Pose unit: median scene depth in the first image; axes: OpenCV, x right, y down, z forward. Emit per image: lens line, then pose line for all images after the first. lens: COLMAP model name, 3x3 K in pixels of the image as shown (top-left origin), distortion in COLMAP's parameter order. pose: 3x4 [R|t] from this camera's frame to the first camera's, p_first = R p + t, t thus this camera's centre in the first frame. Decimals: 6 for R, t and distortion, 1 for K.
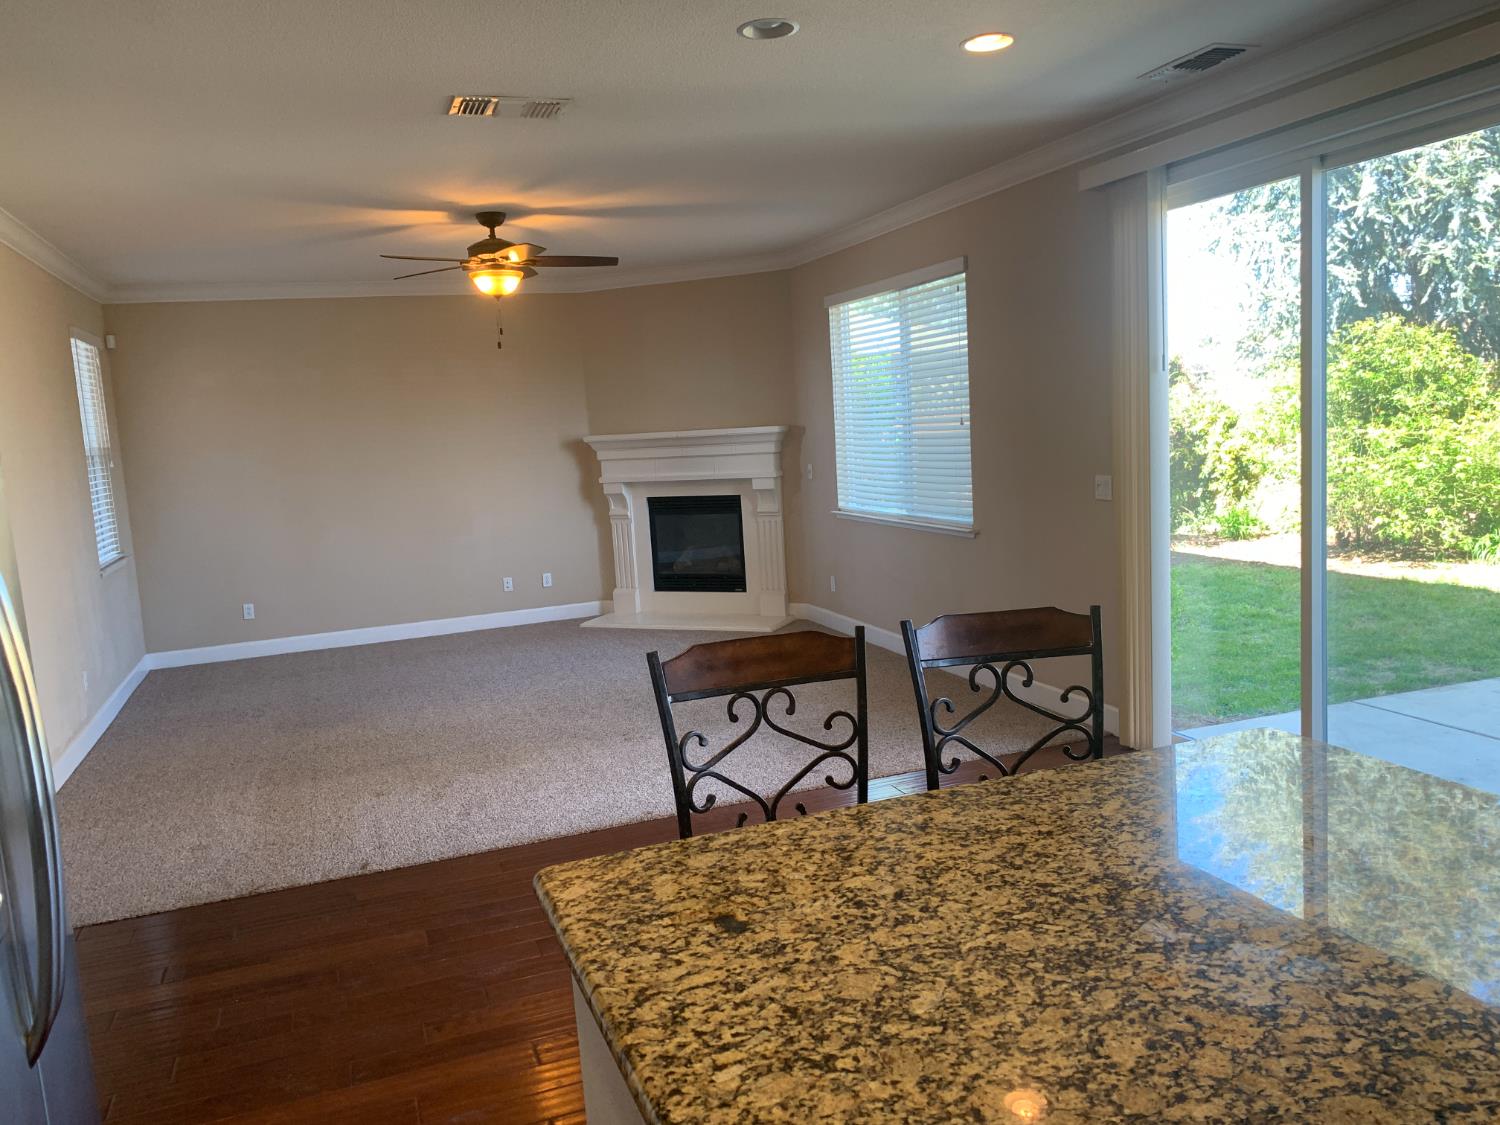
lens RADIAL K [[1132.2, 0, 742.2], [0, 1132.2, 551.4], [0, 0, 1]] dist [0.006621, -0.015085]
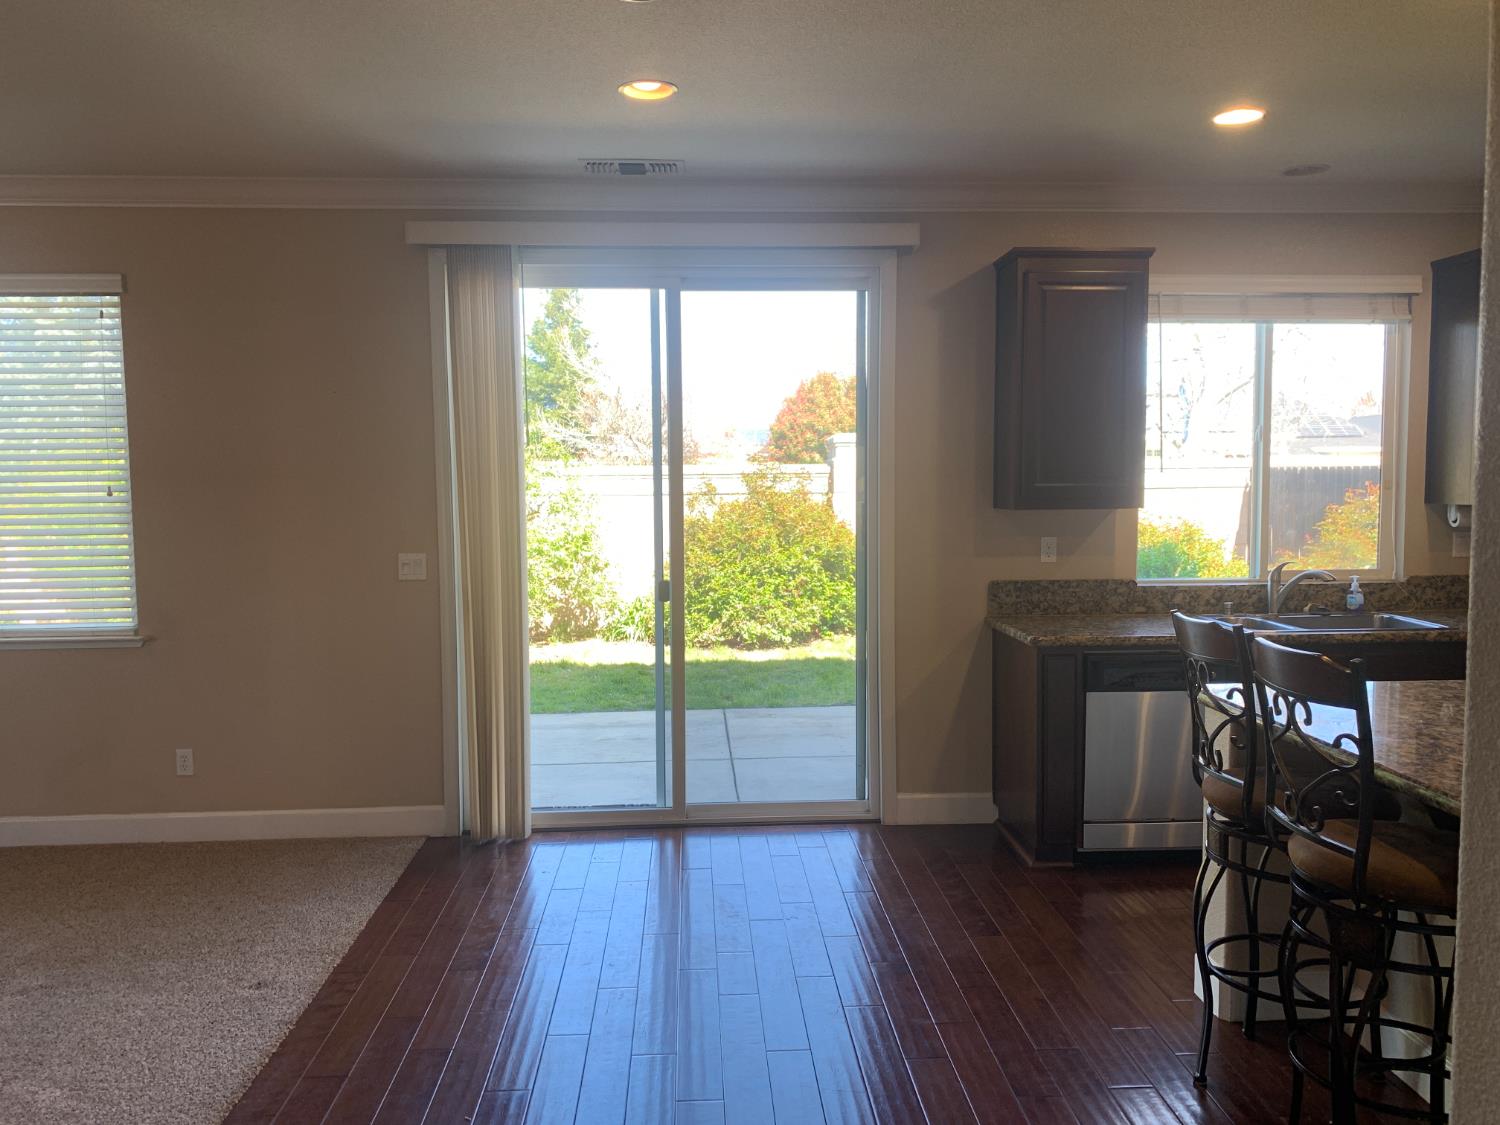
lens RADIAL K [[1132.2, 0, 742.2], [0, 1132.2, 551.4], [0, 0, 1]] dist [0.006621, -0.015085]
pose [[0.306320, -0.000461, 0.951929, -0.438512], [0.100684, 0.994406, -0.031917, -0.012126], [-0.946589, 0.105621, 0.304653, 0.439074]]
